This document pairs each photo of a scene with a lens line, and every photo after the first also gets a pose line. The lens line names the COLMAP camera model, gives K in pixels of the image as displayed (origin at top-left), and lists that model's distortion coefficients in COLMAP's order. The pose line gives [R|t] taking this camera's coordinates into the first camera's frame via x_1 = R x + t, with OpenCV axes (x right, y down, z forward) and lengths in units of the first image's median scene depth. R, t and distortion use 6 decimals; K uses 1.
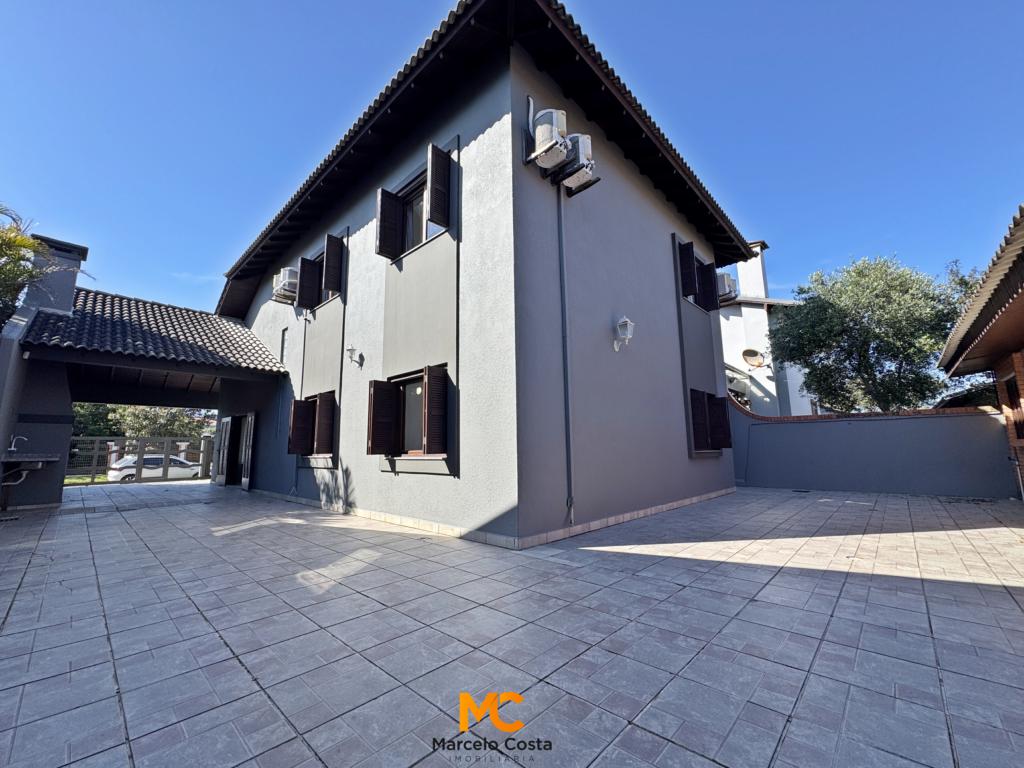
lens RADIAL K [[406.6, 0, 511.1], [0, 406.6, 382.8], [0, 0, 1]] dist [-0.000134, 0.000124]
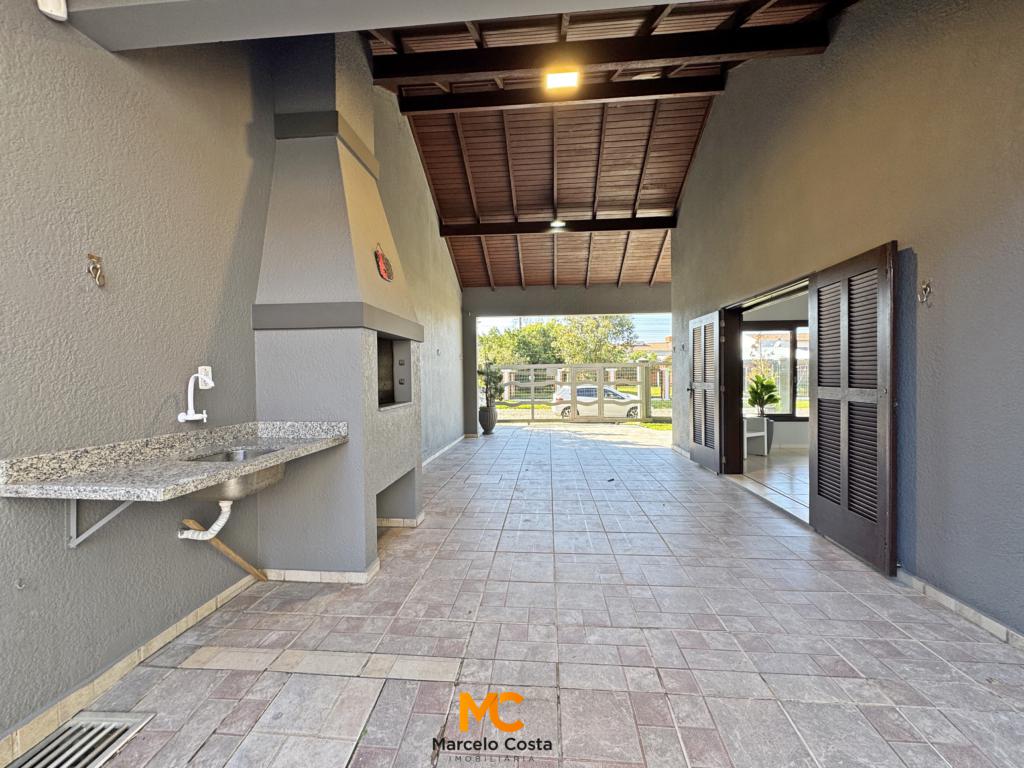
lens RADIAL K [[406.6, 0, 512.8], [0, 406.6, 378.3], [0, 0, 1]] dist [-0.000134, 0.000124]
pose [[0.621523, 0.011330, -0.783314, -0.312303], [0.126830, 0.985249, 0.114885, 0.047982], [0.773061, -0.170752, 0.610918, 0.364173]]
